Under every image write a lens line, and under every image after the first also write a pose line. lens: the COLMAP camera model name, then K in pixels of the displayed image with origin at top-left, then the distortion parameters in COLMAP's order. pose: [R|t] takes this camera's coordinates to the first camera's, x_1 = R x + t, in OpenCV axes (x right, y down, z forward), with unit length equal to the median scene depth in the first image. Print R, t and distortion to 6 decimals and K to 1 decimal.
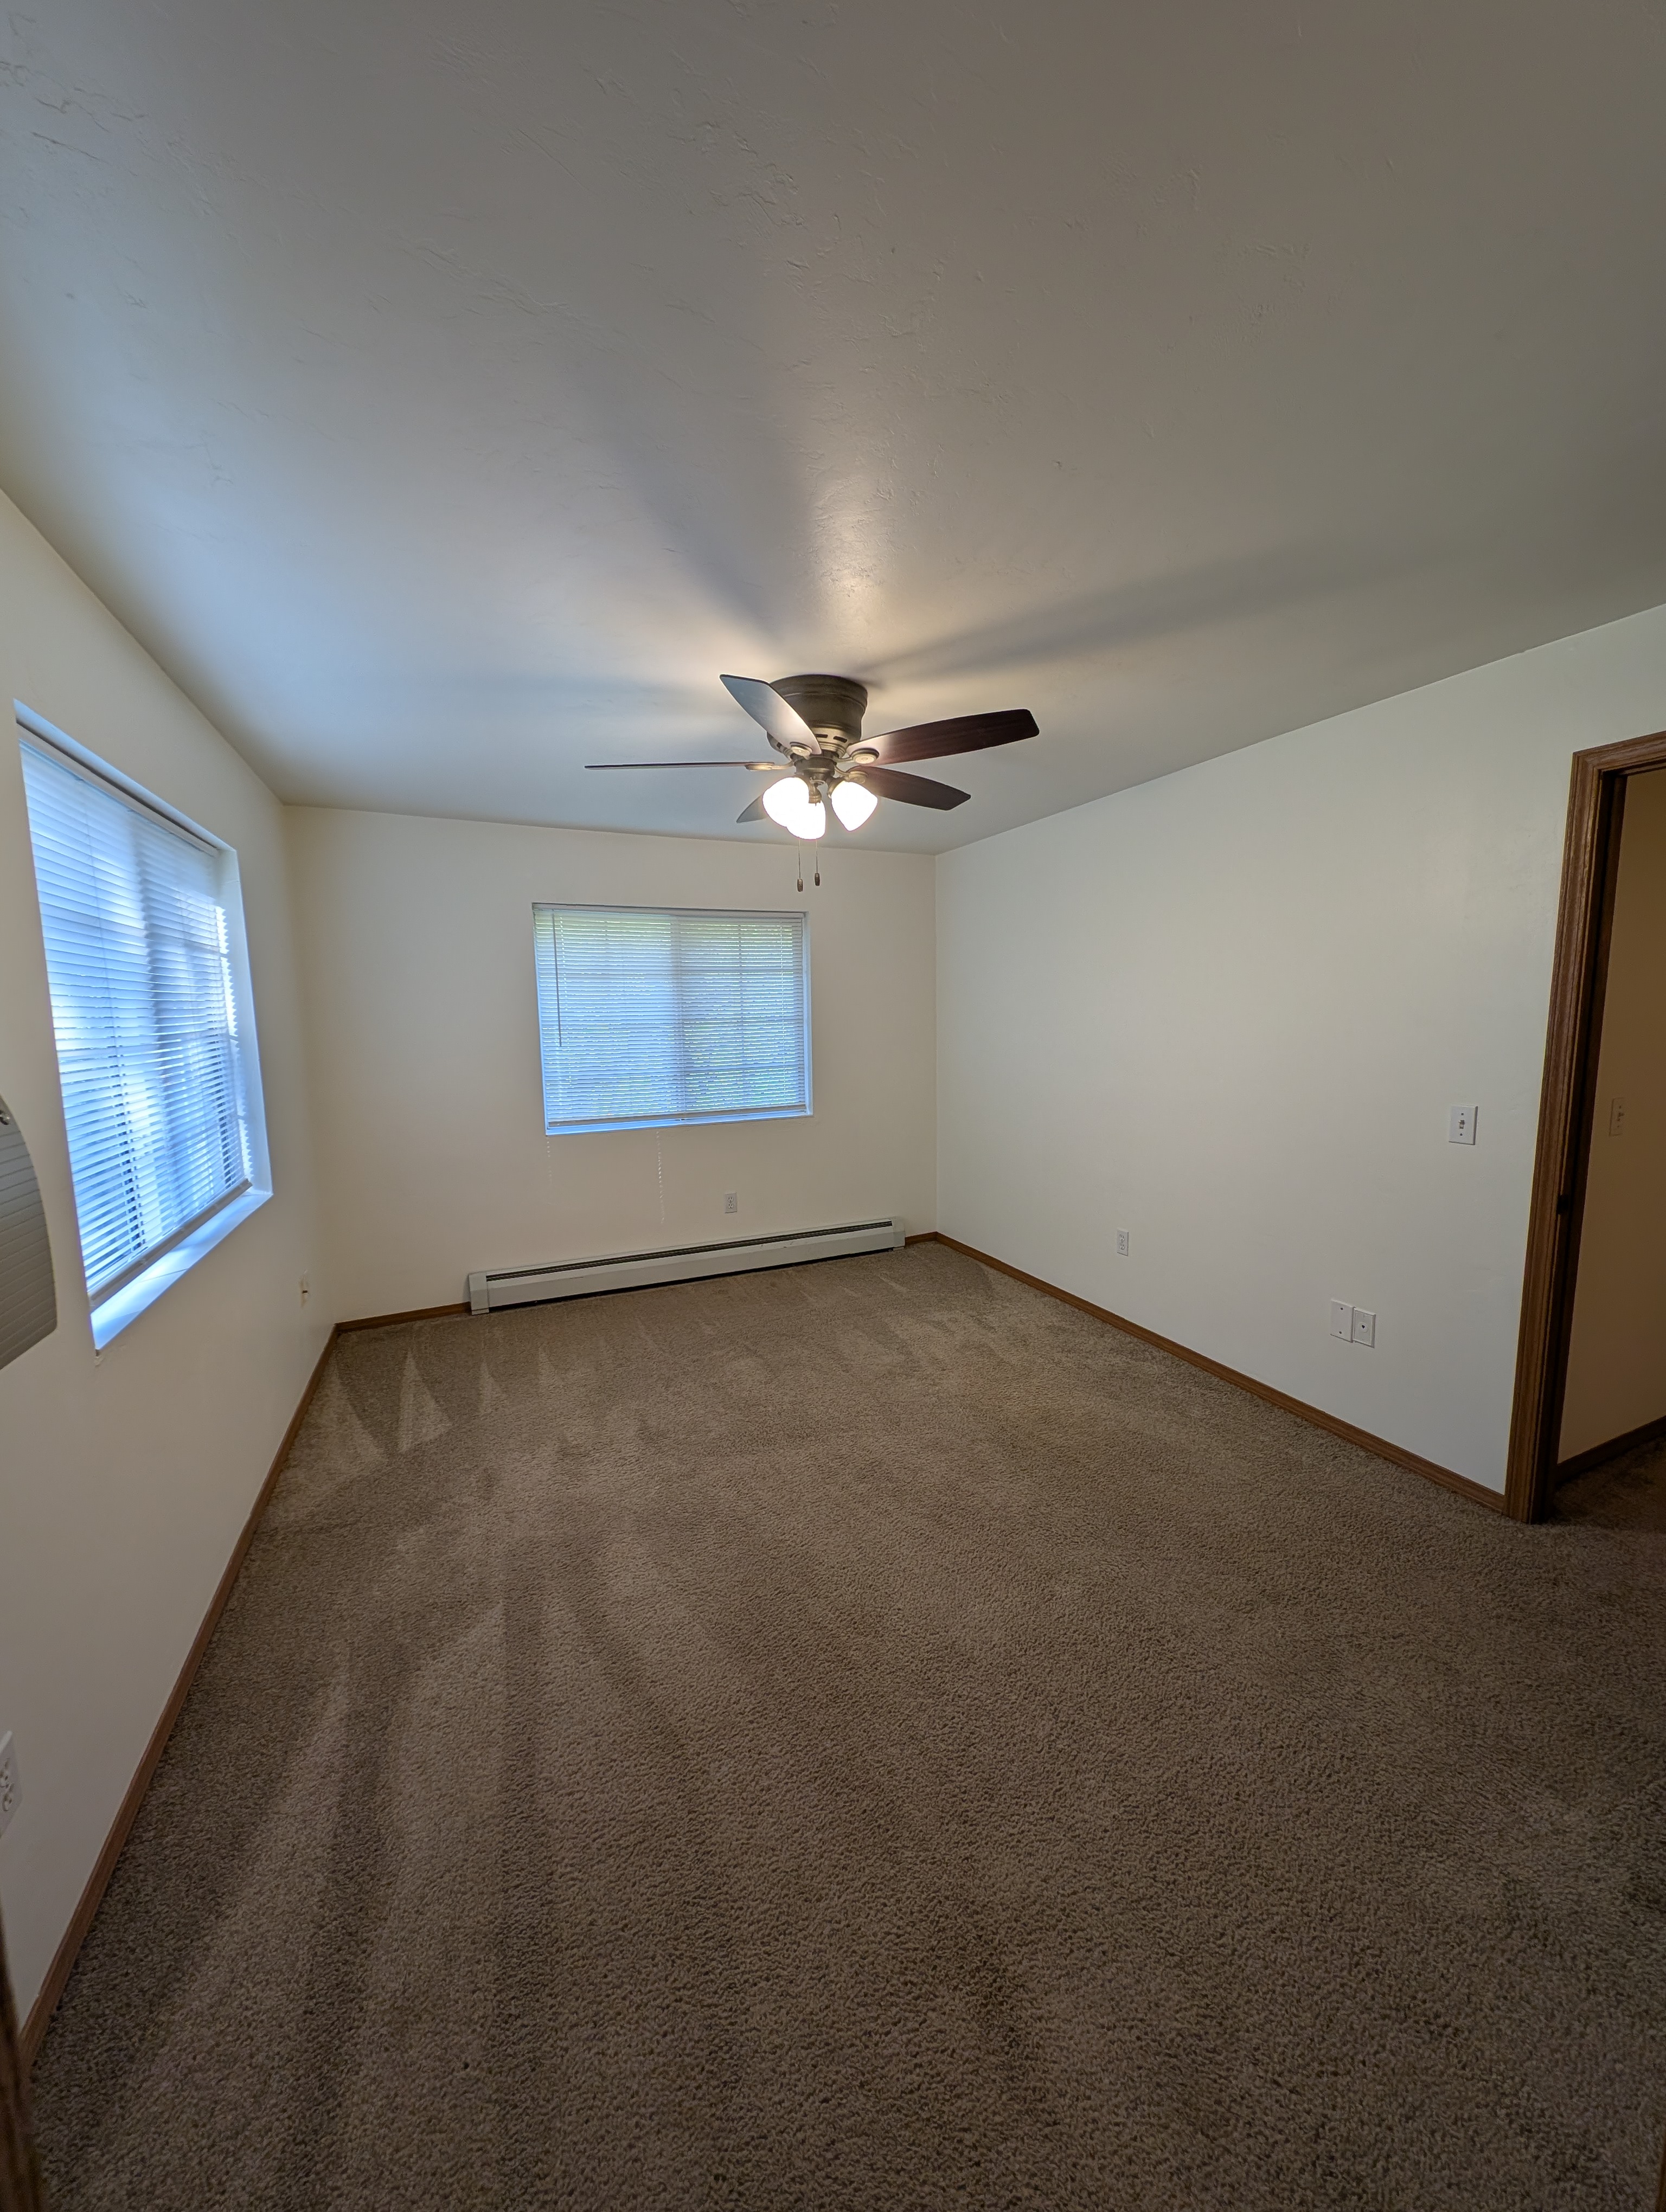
lens RADIAL K [[824.7, 0, 844.8], [0, 824.7, 1104.9], [0, 0, 1]] dist [0.003972, -0.002123]
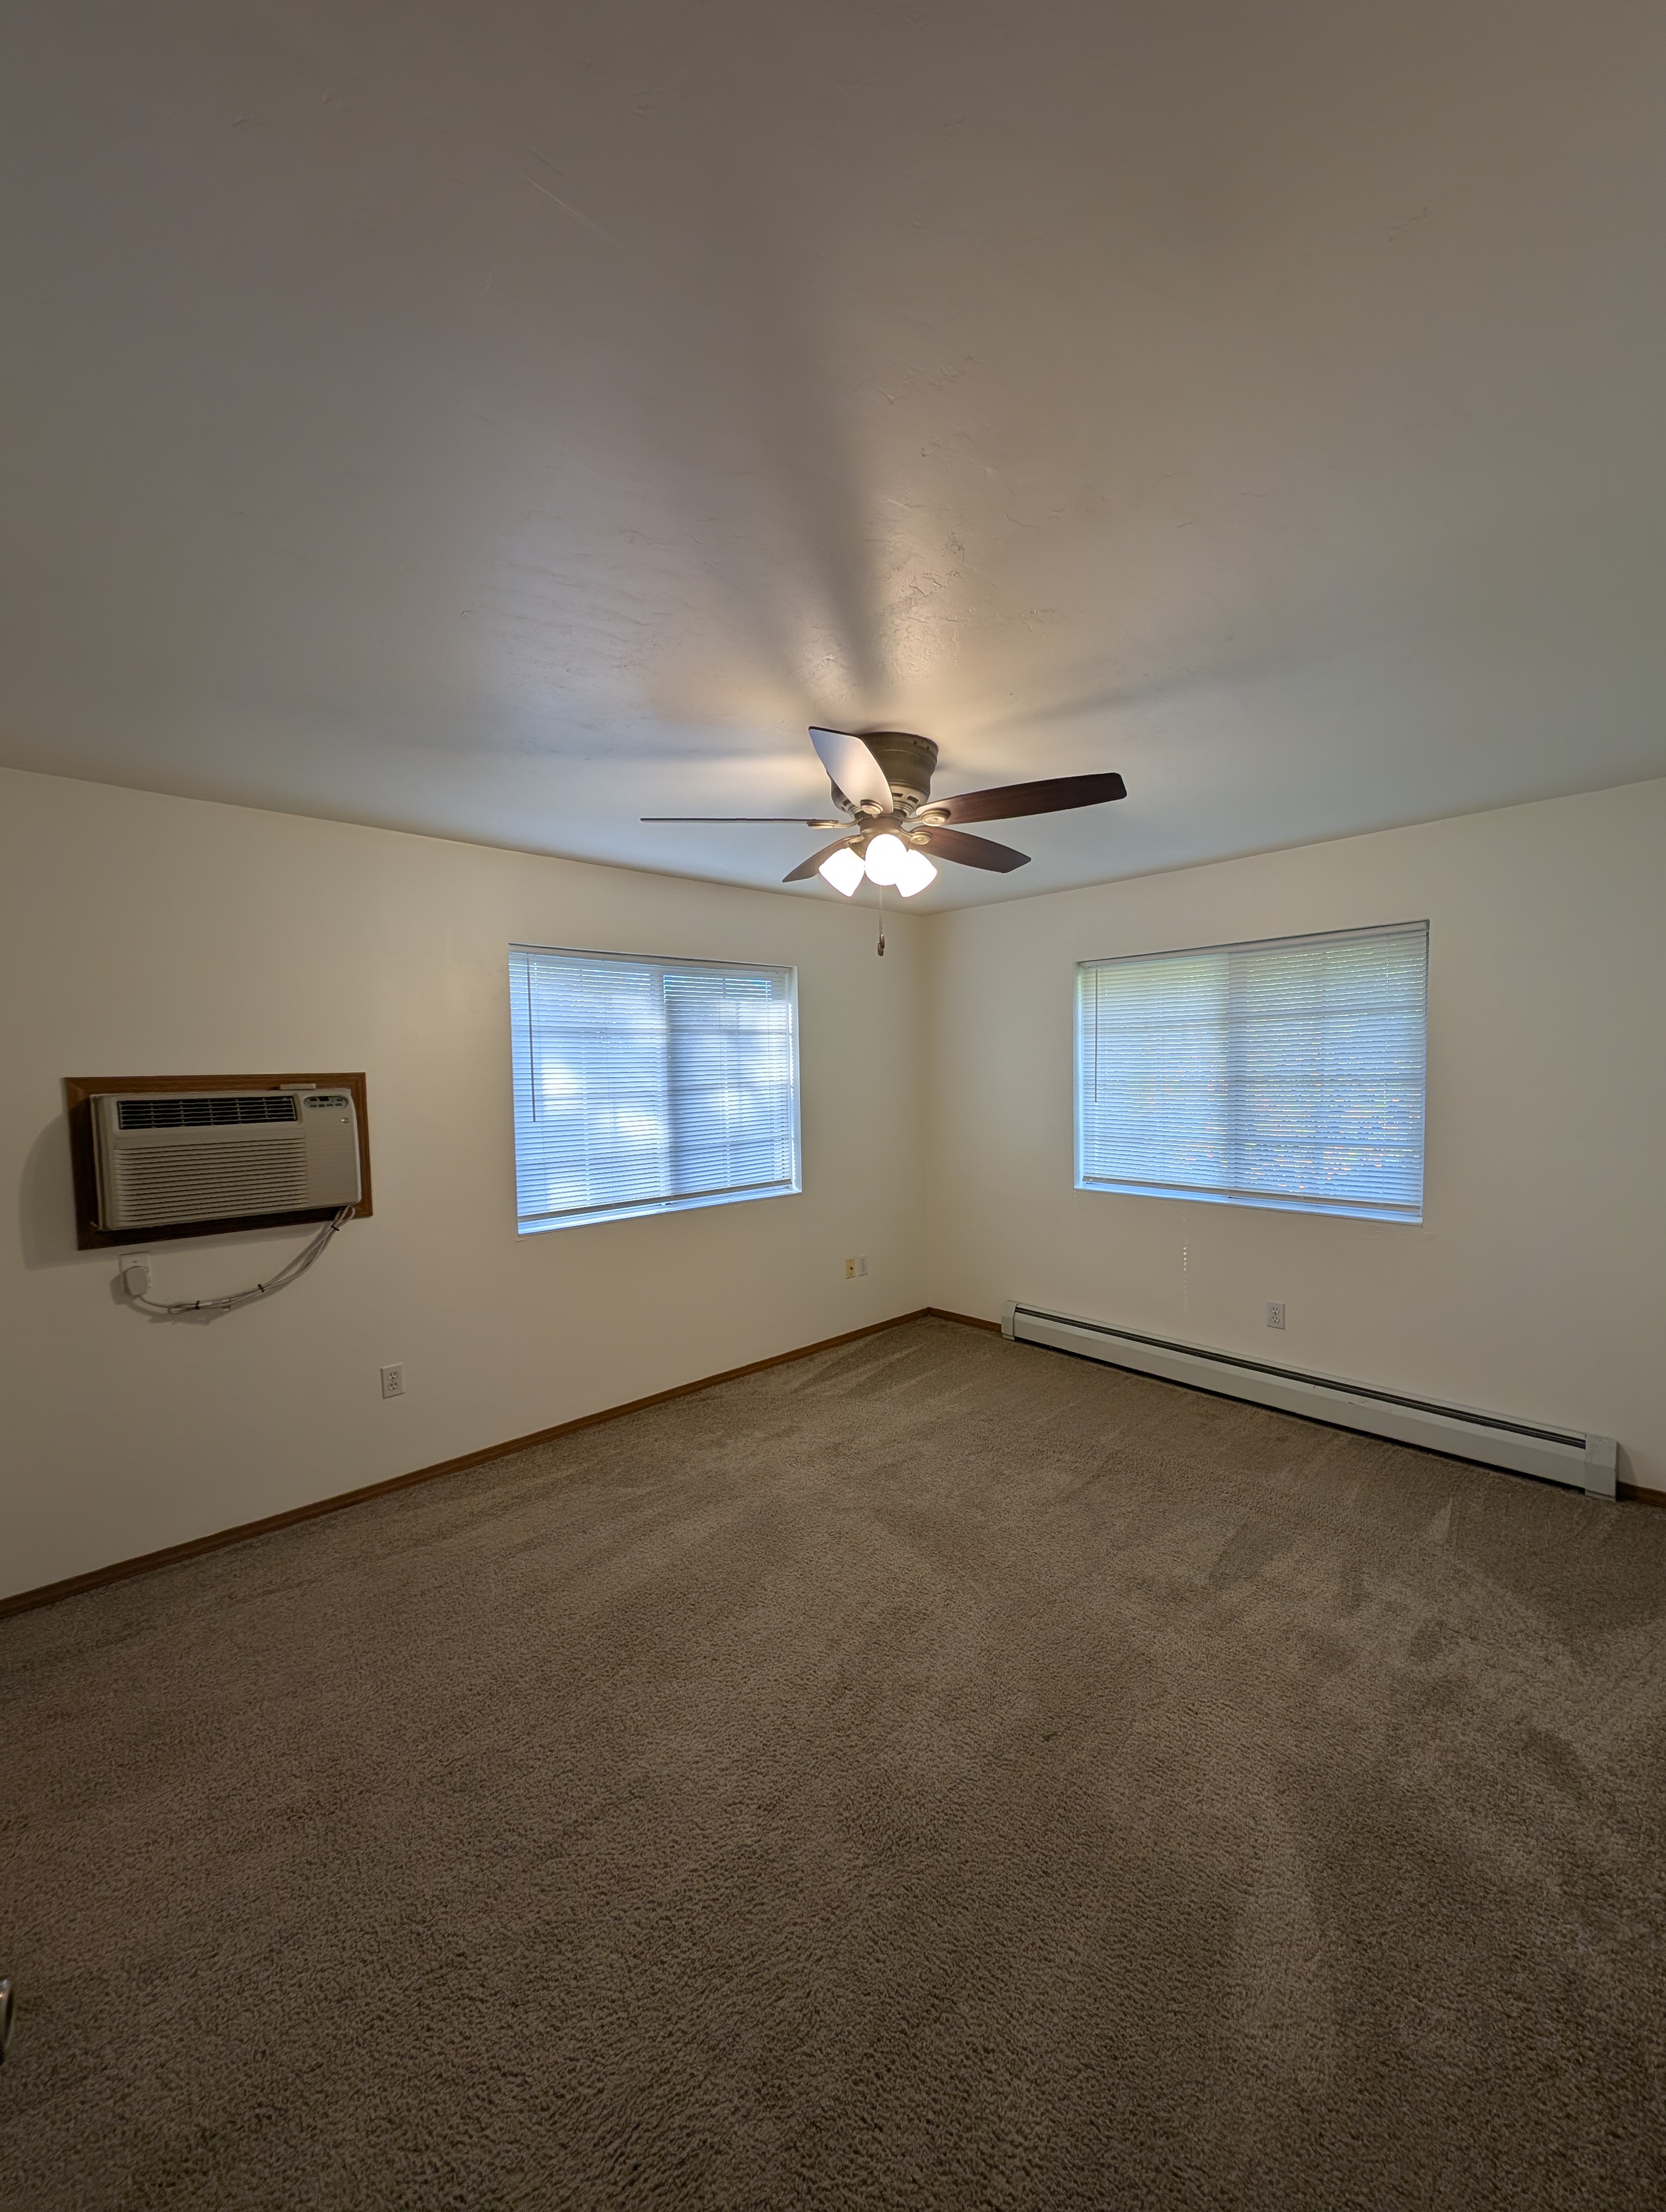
lens RADIAL K [[824.7, 0, 842.4], [0, 824.7, 1109.9], [0, 0, 1]] dist [0.003972, -0.002123]
pose [[0.317152, 0.056724, -0.946677, 0.518339], [-0.096505, 0.994958, 0.027286, -0.061507], [0.943452, 0.082706, 0.321027, 0.408196]]
